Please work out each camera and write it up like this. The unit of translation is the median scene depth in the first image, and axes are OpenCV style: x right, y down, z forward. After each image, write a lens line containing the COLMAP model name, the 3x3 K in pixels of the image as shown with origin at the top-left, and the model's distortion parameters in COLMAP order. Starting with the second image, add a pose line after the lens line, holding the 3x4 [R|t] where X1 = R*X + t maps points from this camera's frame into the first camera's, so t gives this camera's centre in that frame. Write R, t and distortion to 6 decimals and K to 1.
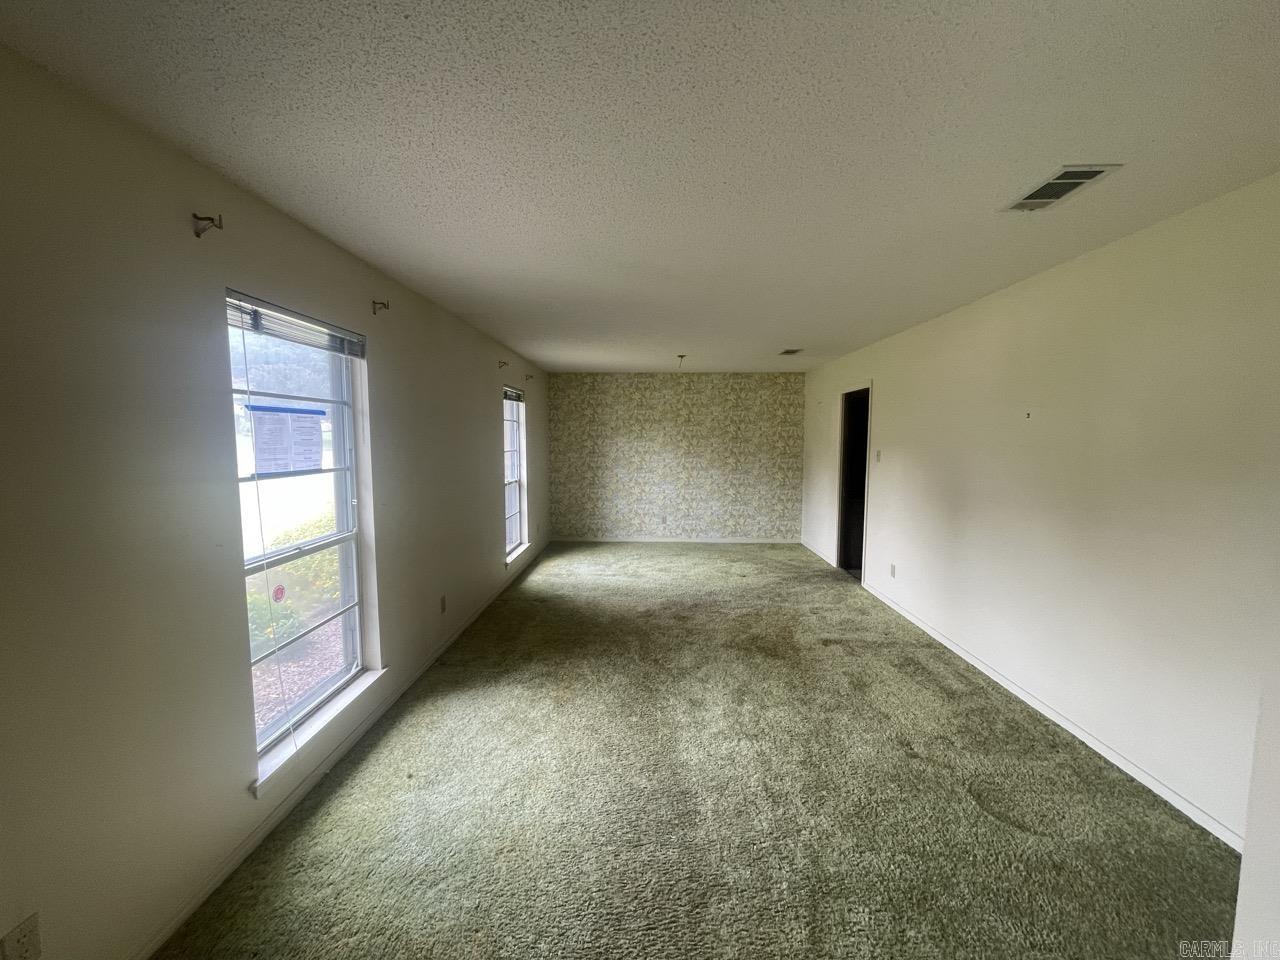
lens RADIAL K [[517.1, 0, 639.4], [0, 517.1, 483.1], [0, 0, 1]] dist [-0.001449, -0.000713]
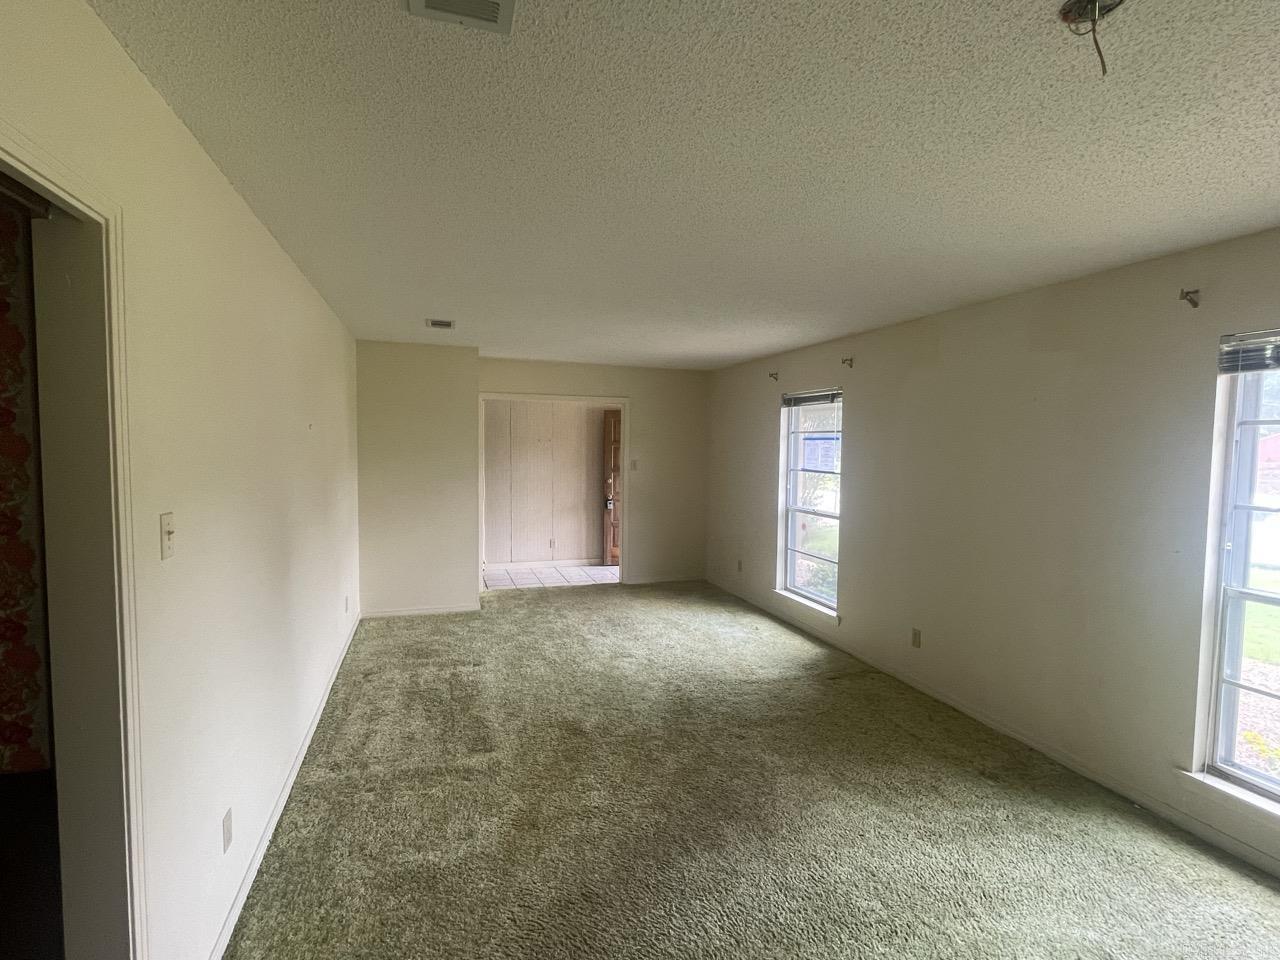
lens RADIAL K [[632.9, 0, 640.0], [0, 632.9, 480.0], [0, 0, 1]] dist [-0.000017, -0.000004]
pose [[-0.945539, 0.002580, -0.325498, 0.716609], [-0.046548, 0.988620, 0.143052, -0.289490], [0.322162, 0.150413, -0.934659, 2.958408]]
